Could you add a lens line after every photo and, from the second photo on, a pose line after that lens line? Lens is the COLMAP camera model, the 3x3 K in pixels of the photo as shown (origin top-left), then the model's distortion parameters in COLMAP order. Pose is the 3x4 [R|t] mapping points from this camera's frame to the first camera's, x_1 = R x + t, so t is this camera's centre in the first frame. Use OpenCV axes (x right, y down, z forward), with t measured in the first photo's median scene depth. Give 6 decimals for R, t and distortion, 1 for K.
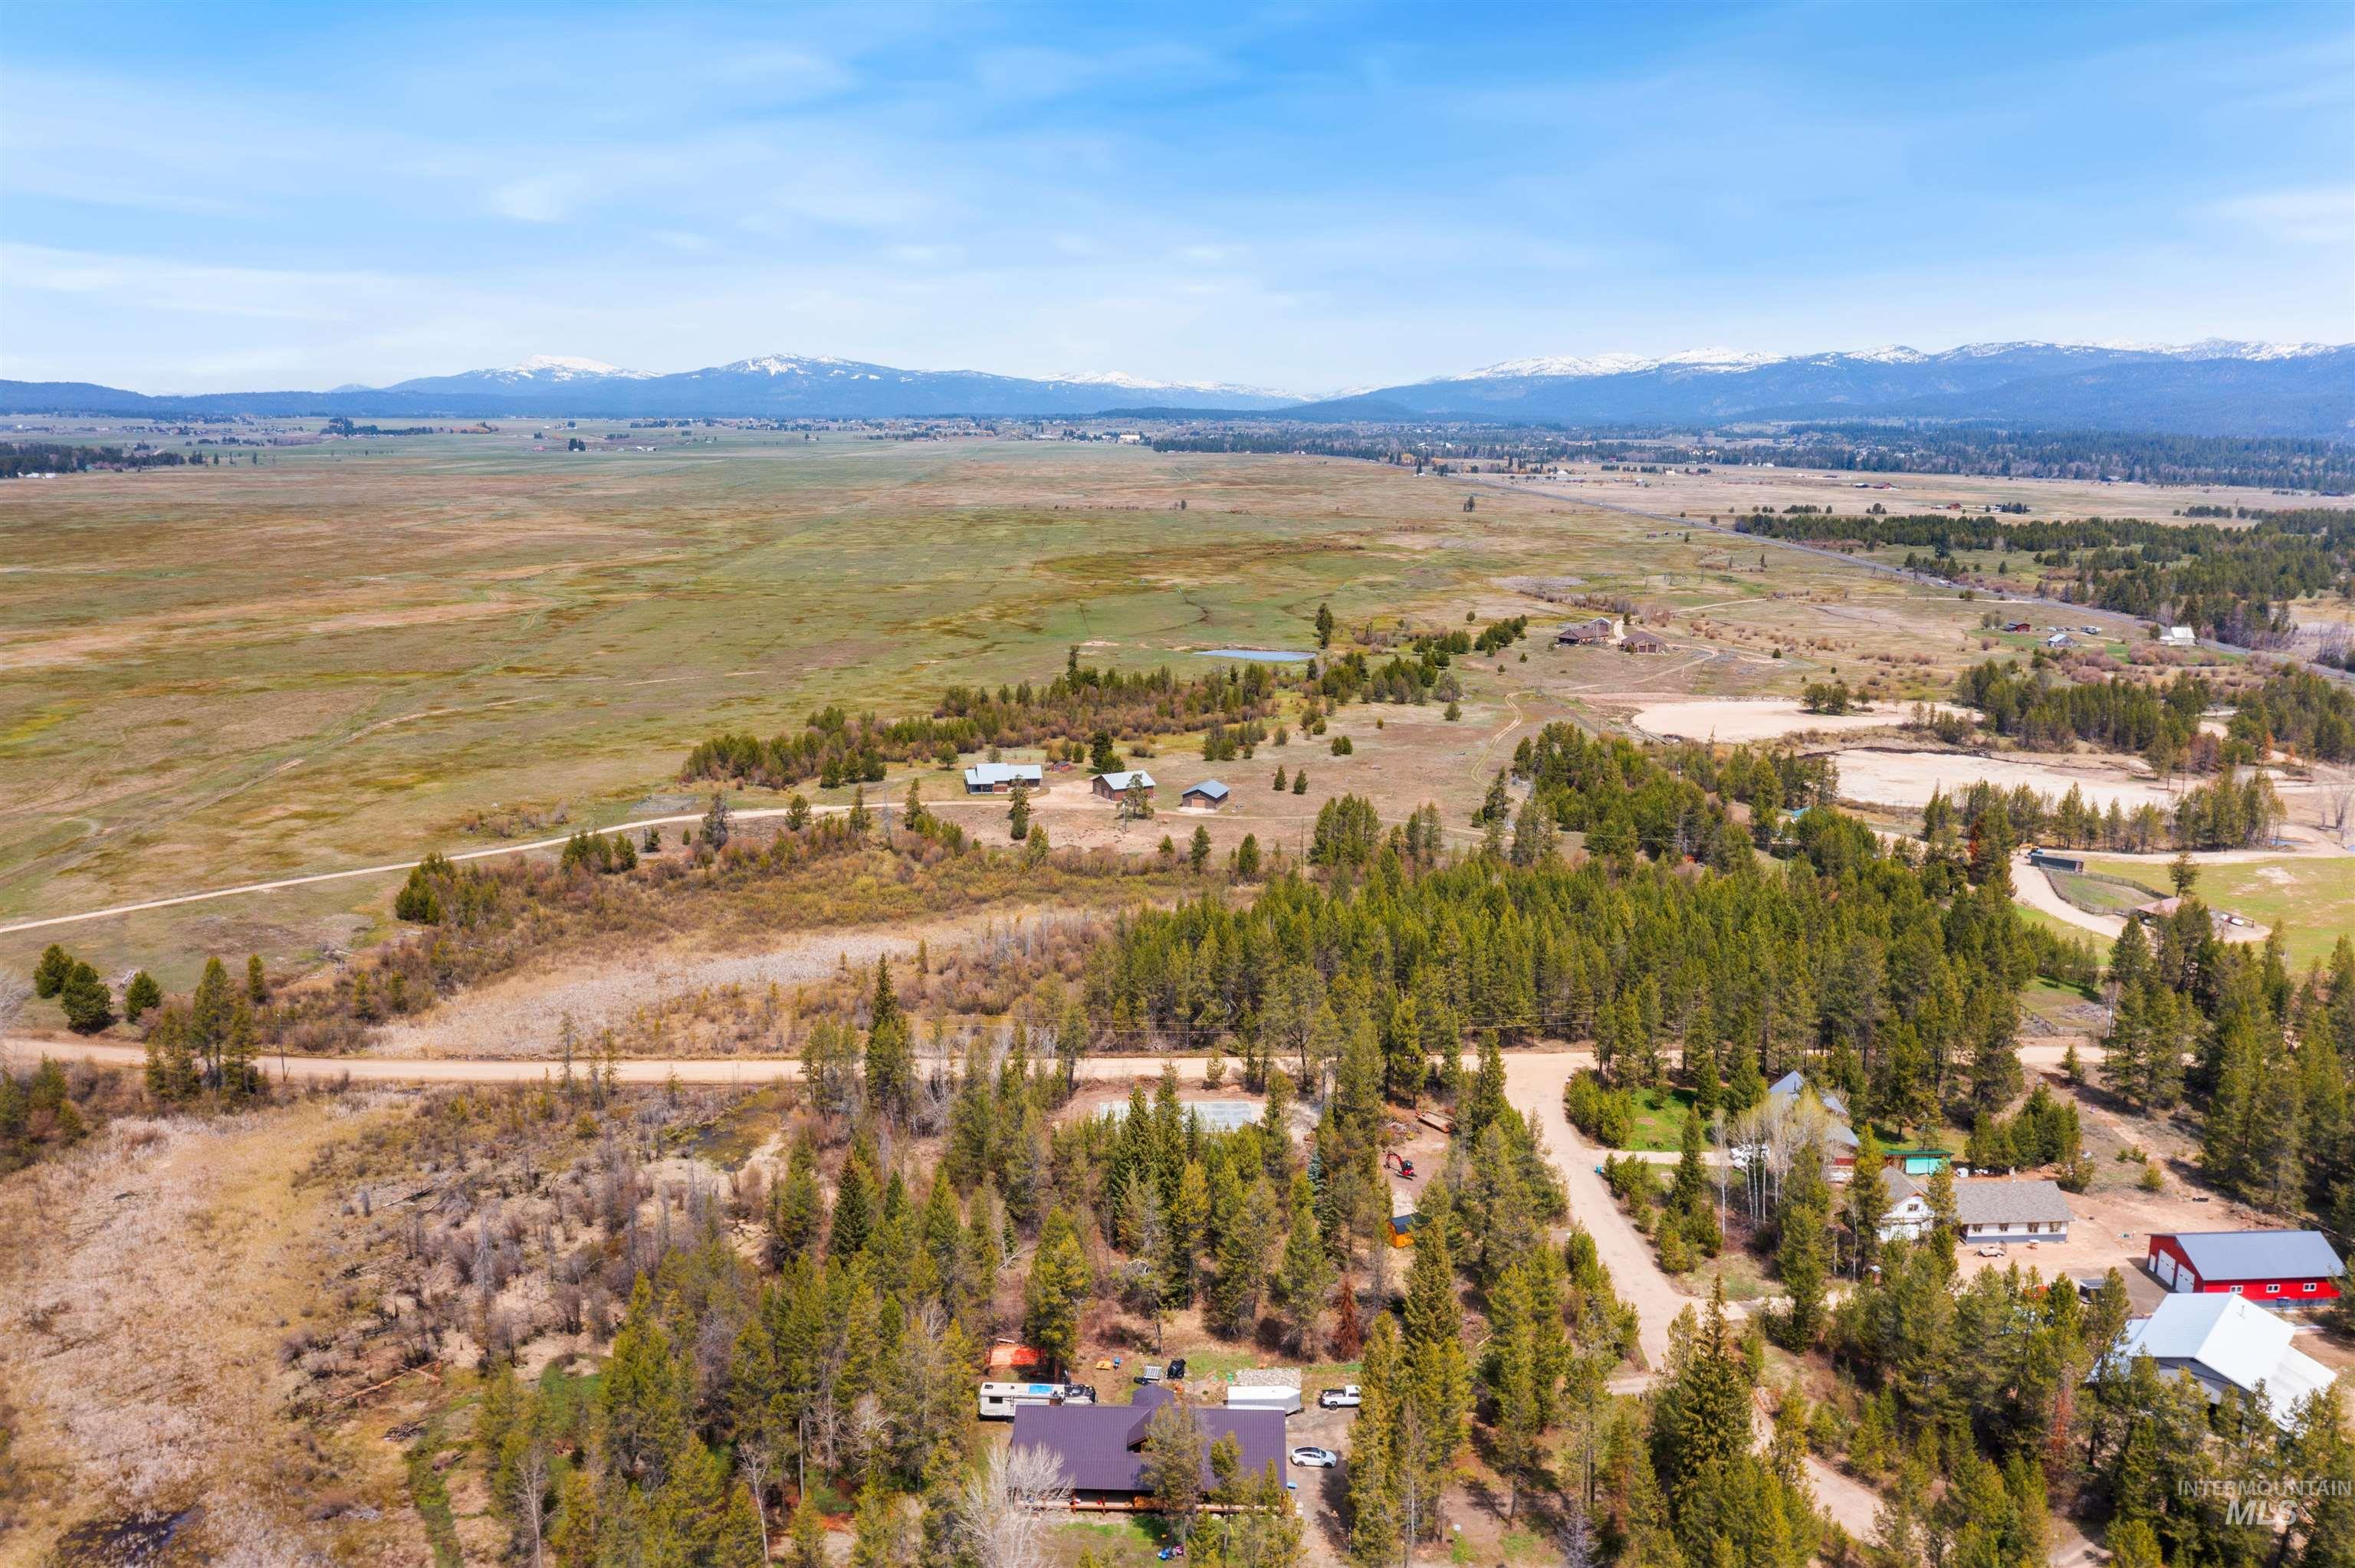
lens RADIAL K [[1844.4, 0, 1173.9], [0, 1844.4, 783.0], [0, 0, 1]] dist [-0.013493, -0.001803]
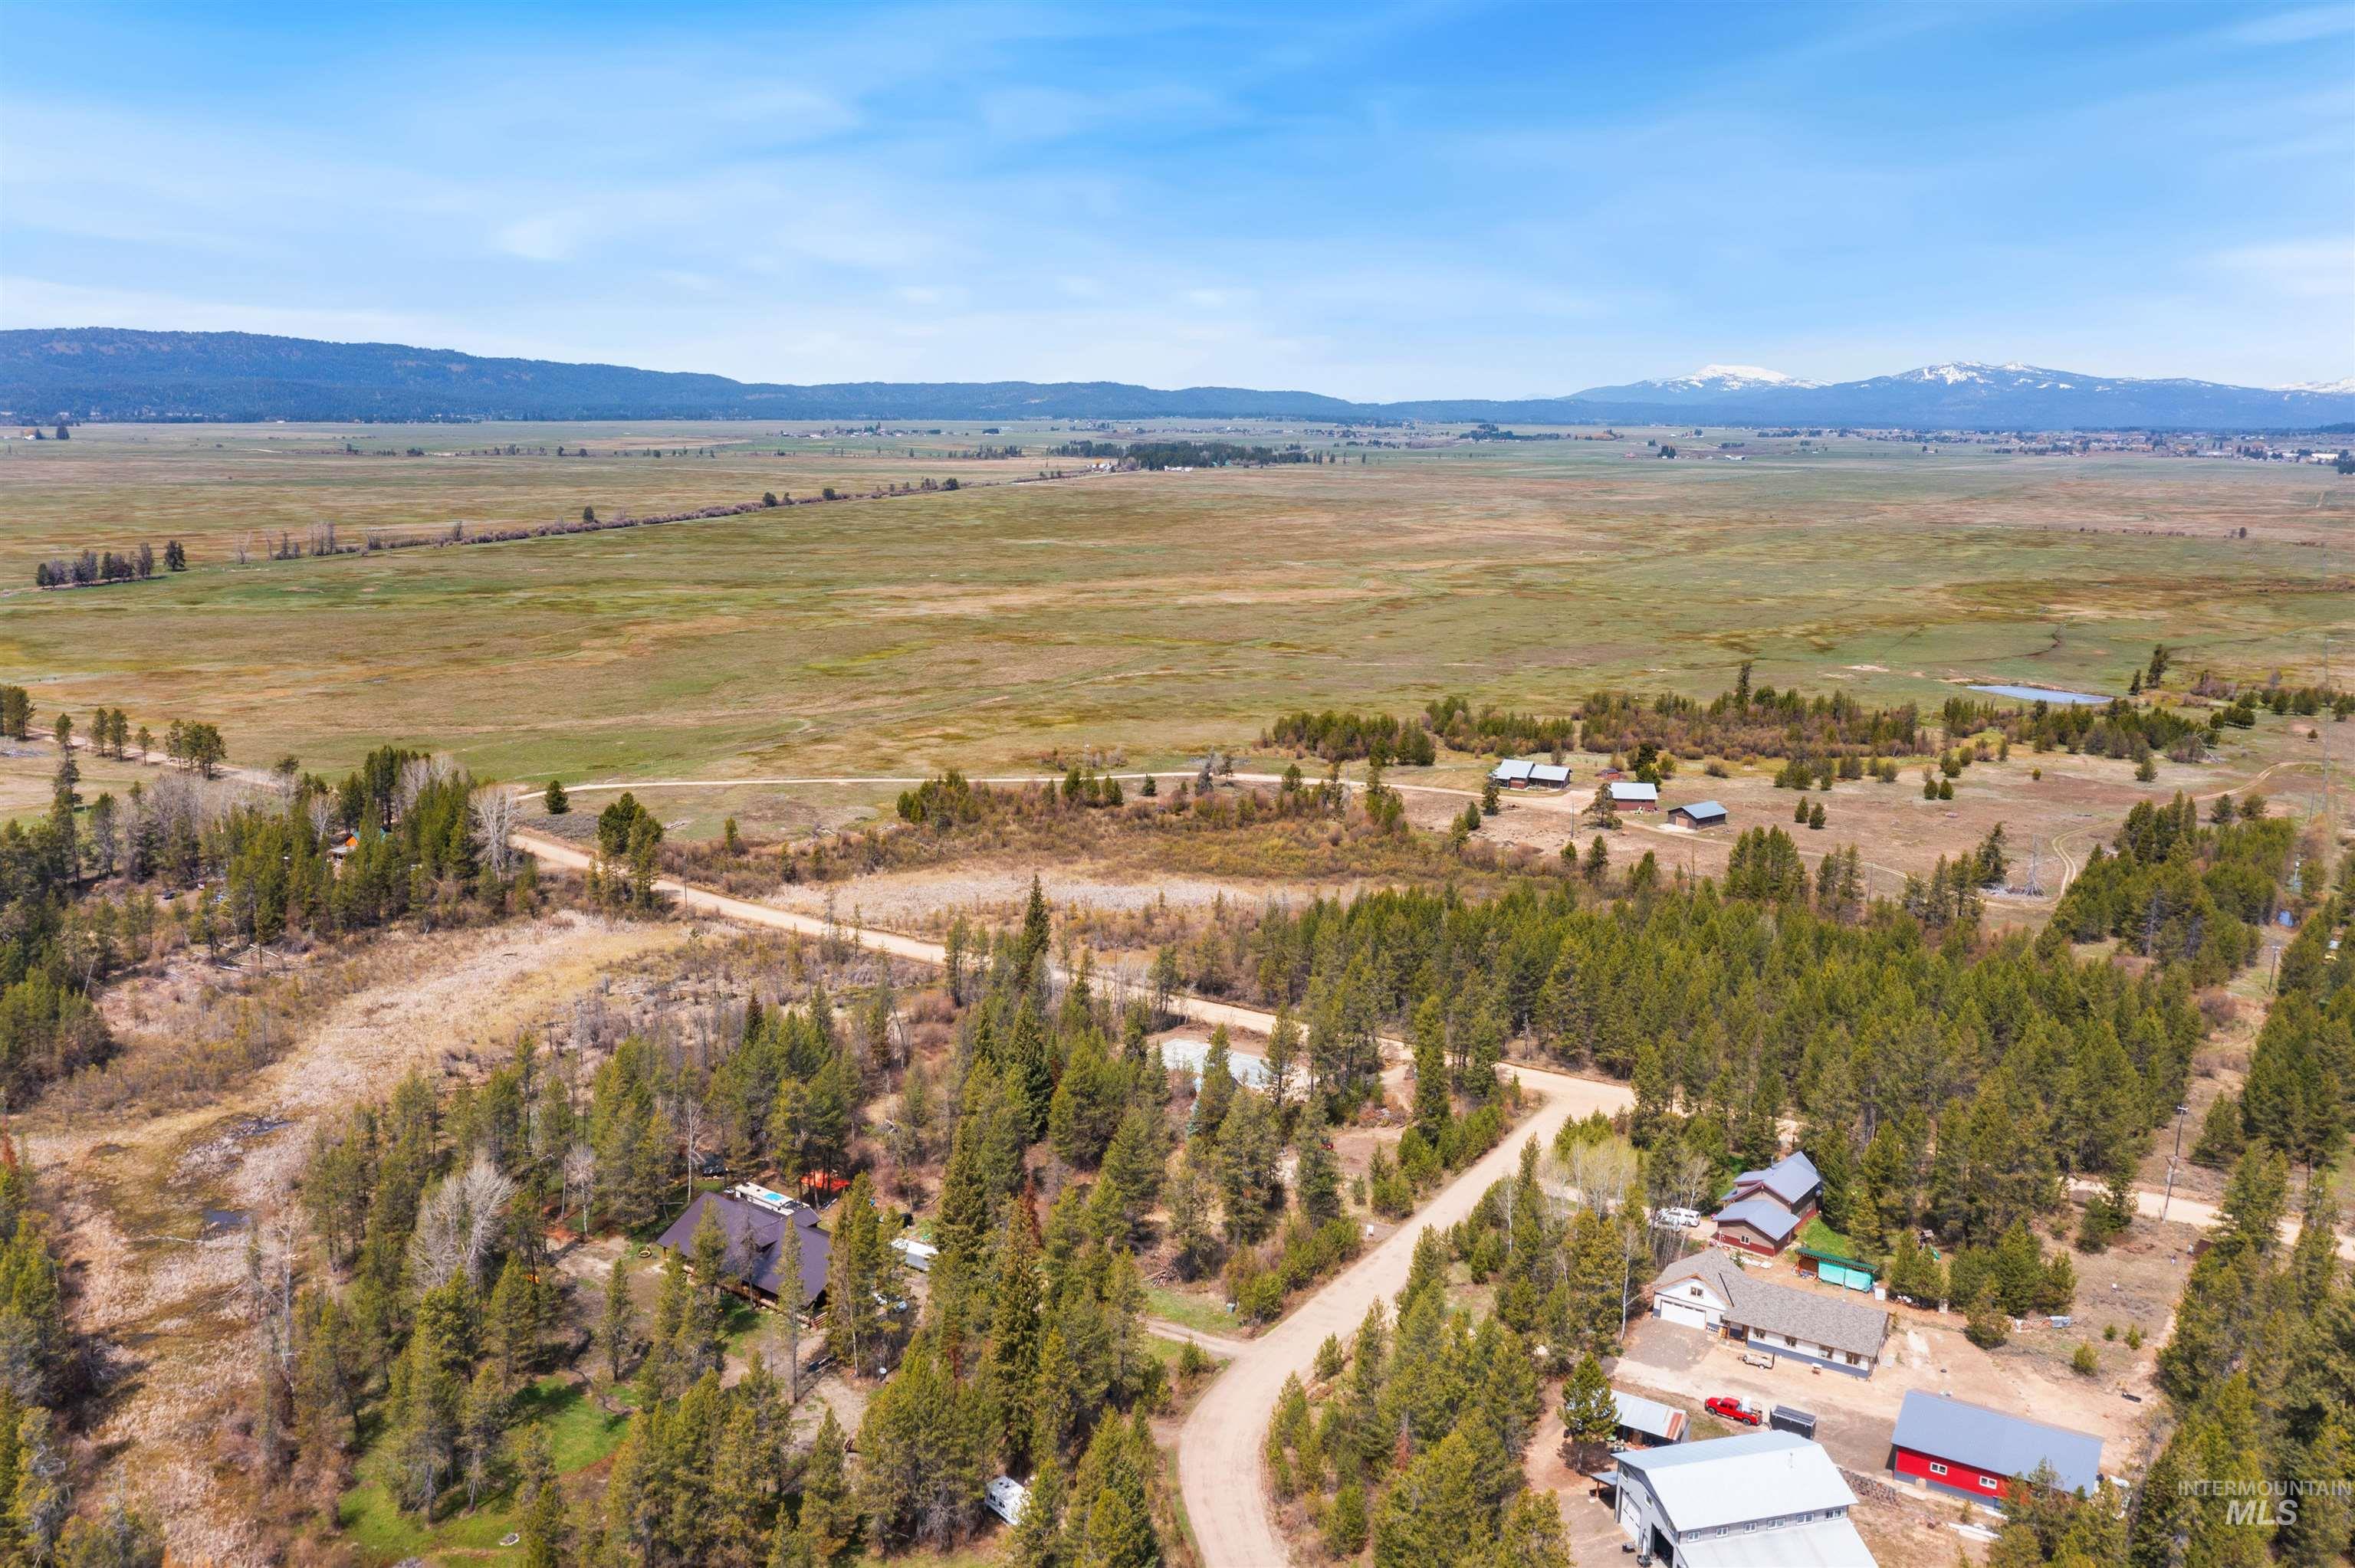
lens RADIAL K [[1844.4, 0, 1168.4], [0, 1844.4, 782.1], [0, 0, 1]] dist [-0.013493, -0.001803]
pose [[0.818038, 0.116367, -0.563269, 0.254823], [-0.119324, 0.992349, 0.031717, -0.006323], [0.562650, 0.041266, 0.825664, 0.035178]]
